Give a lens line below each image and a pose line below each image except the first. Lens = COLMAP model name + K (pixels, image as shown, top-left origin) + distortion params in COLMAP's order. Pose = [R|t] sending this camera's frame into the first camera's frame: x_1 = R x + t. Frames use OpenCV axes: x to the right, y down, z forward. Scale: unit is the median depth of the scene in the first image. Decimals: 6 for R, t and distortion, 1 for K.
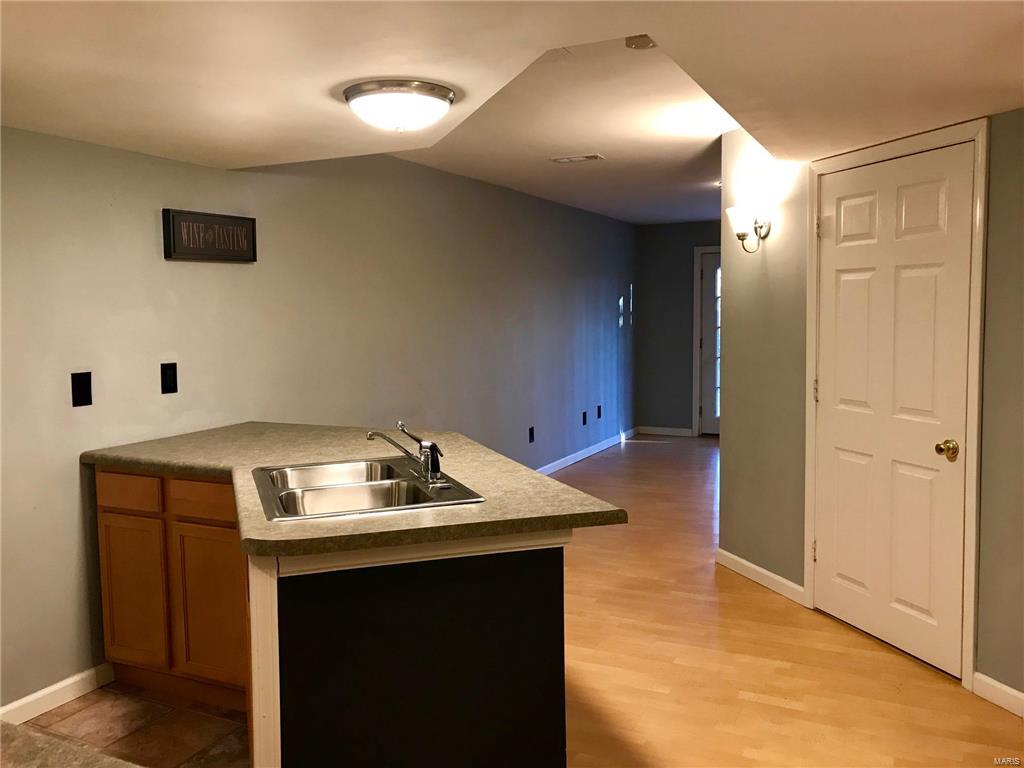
lens RADIAL K [[839.4, 0, 514.7], [0, 839.4, 370.6], [0, 0, 1]] dist [0.050494, -0.061599]
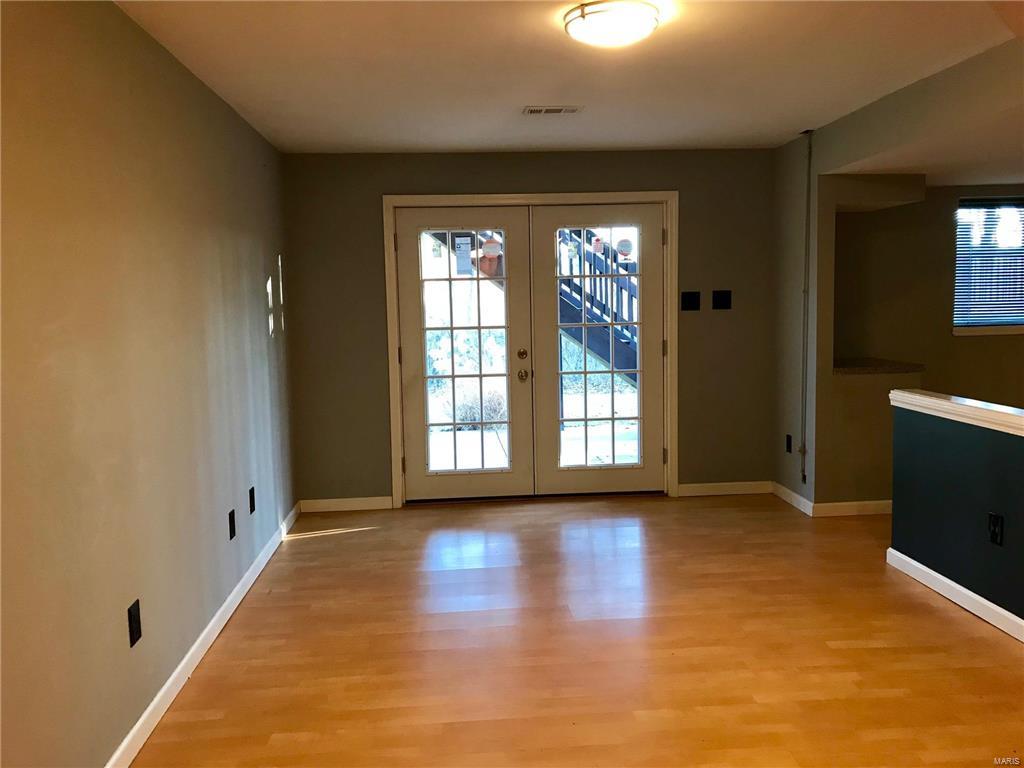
lens RADIAL K [[839.4, 0, 514.7], [0, 839.4, 370.6], [0, 0, 1]] dist [0.050494, -0.061599]
pose [[0.864273, -0.060231, 0.499404, -0.011735], [0.062940, 0.997952, 0.011434, -0.023428], [-0.499070, 0.021551, 0.866294, 0.438444]]
